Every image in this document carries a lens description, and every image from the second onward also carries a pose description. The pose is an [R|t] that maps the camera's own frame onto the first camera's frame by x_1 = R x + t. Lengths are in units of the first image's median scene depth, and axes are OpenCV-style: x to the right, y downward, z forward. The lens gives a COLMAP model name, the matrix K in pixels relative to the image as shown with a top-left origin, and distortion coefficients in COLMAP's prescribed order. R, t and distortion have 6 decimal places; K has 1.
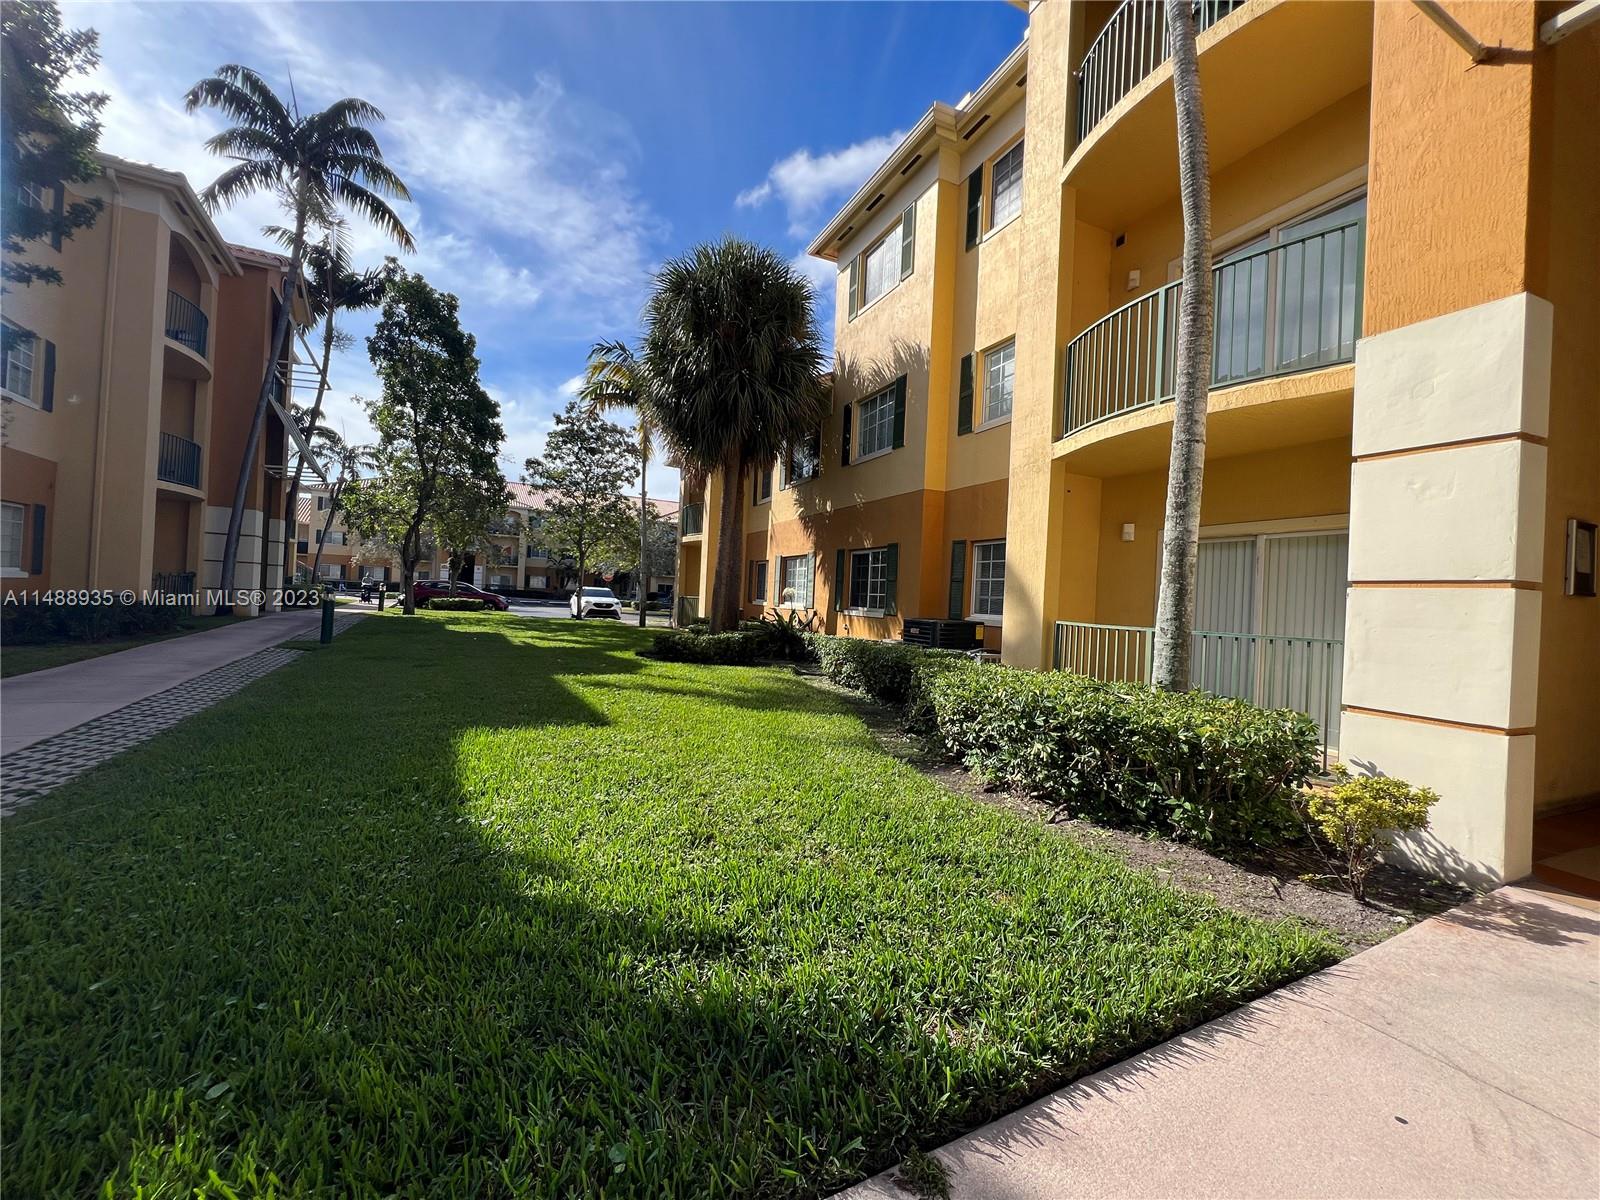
lens RADIAL K [[640.8, 0, 801.1], [0, 640.8, 594.3], [0, 0, 1]] dist [-0.000461, 0.000849]
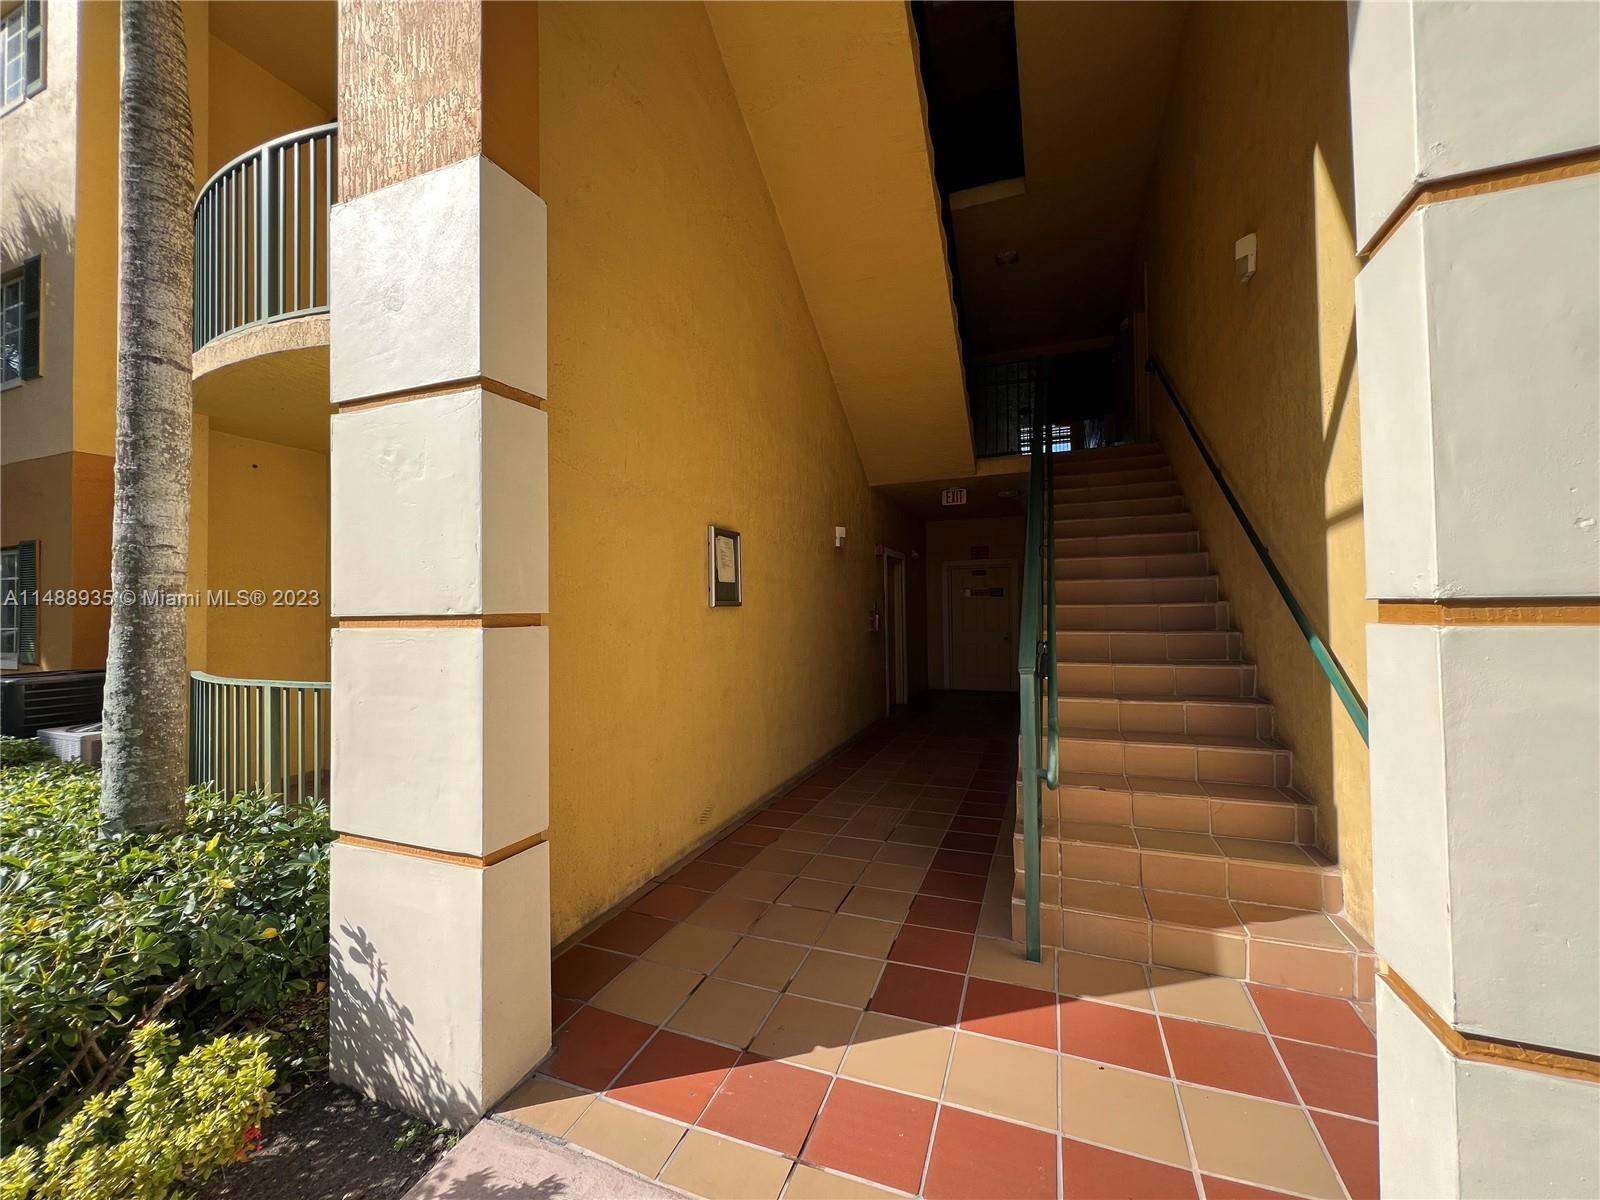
lens RADIAL K [[640.8, 0, 801.1], [0, 640.8, 594.3], [0, 0, 1]] dist [-0.000461, 0.000849]
pose [[0.714867, -0.042596, 0.697962, 0.682069], [0.043771, 0.998911, 0.016132, -0.028808], [-0.697889, 0.019018, 0.715954, 0.258599]]
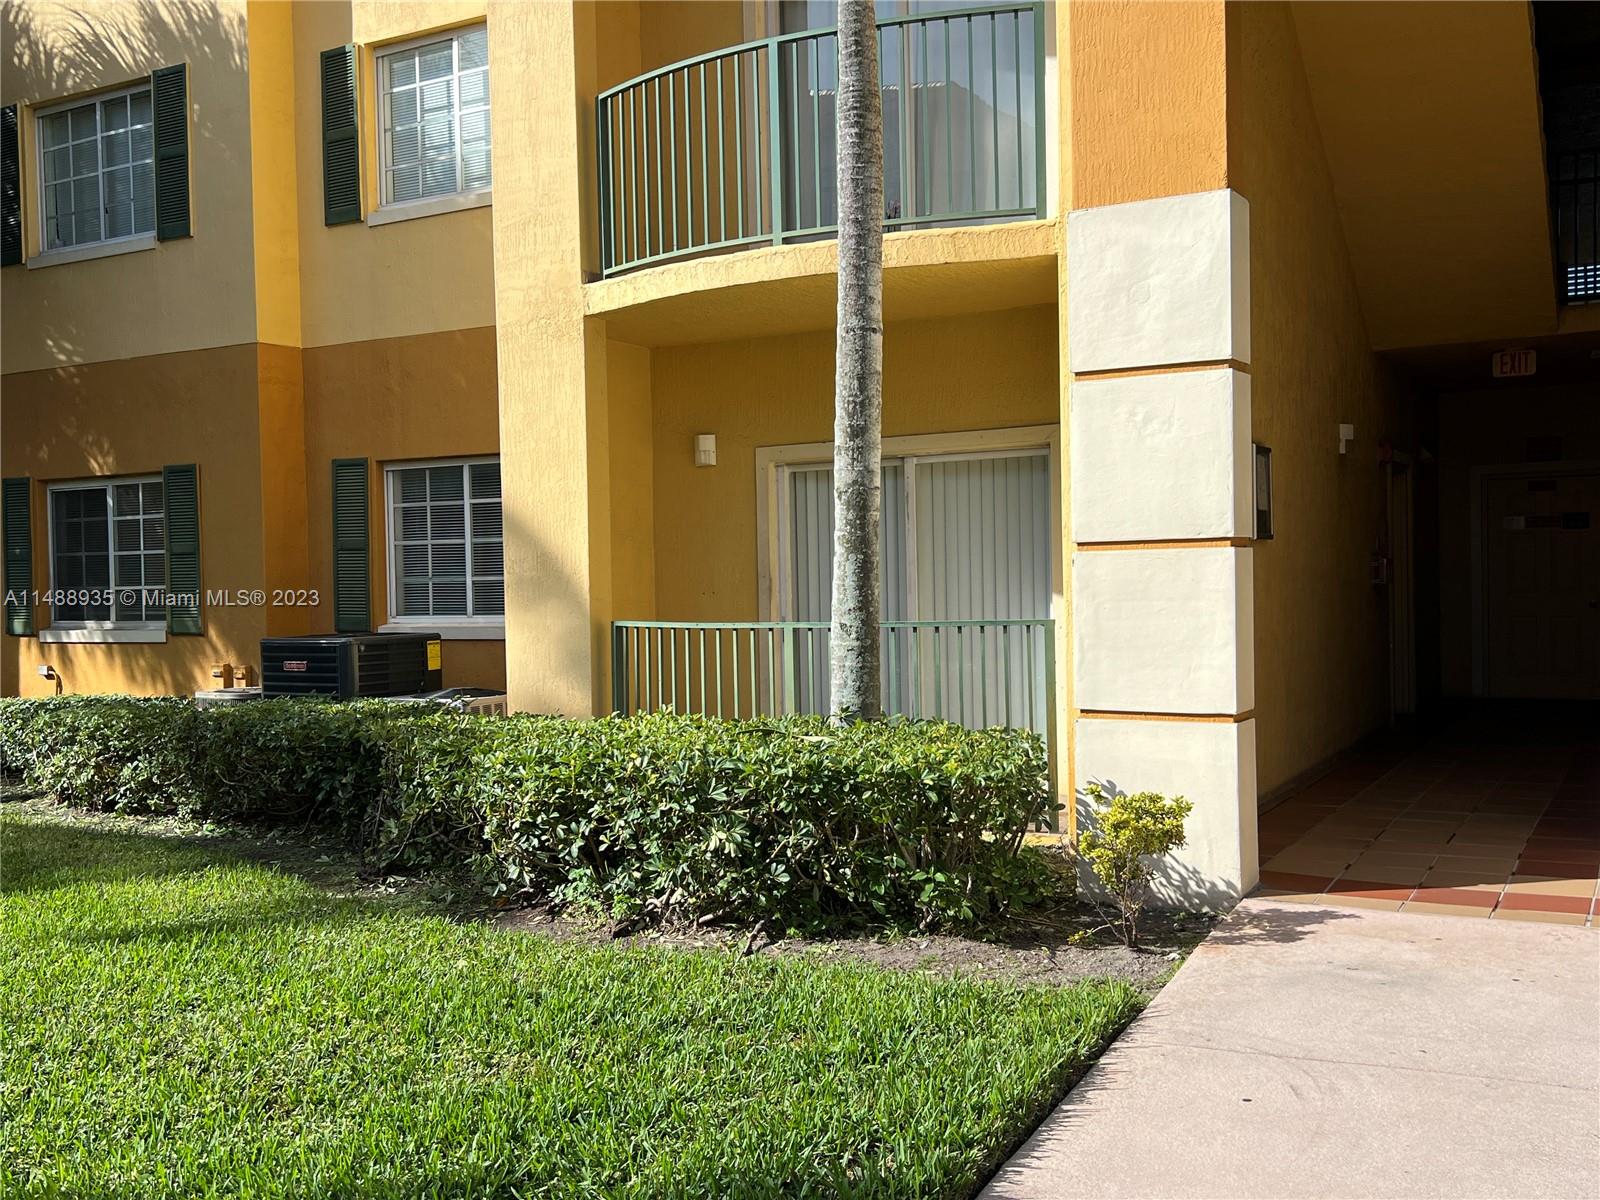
lens RADIAL K [[1538.1, 0, 798.7], [0, 1538.1, 608.5], [0, 0, 1]] dist [0.121181, -0.234174]
pose [[0.804156, -0.078417, 0.589223, -0.413649], [0.056397, 0.996854, 0.055698, -0.056207], [-0.591737, -0.011559, 0.806048, -0.226702]]
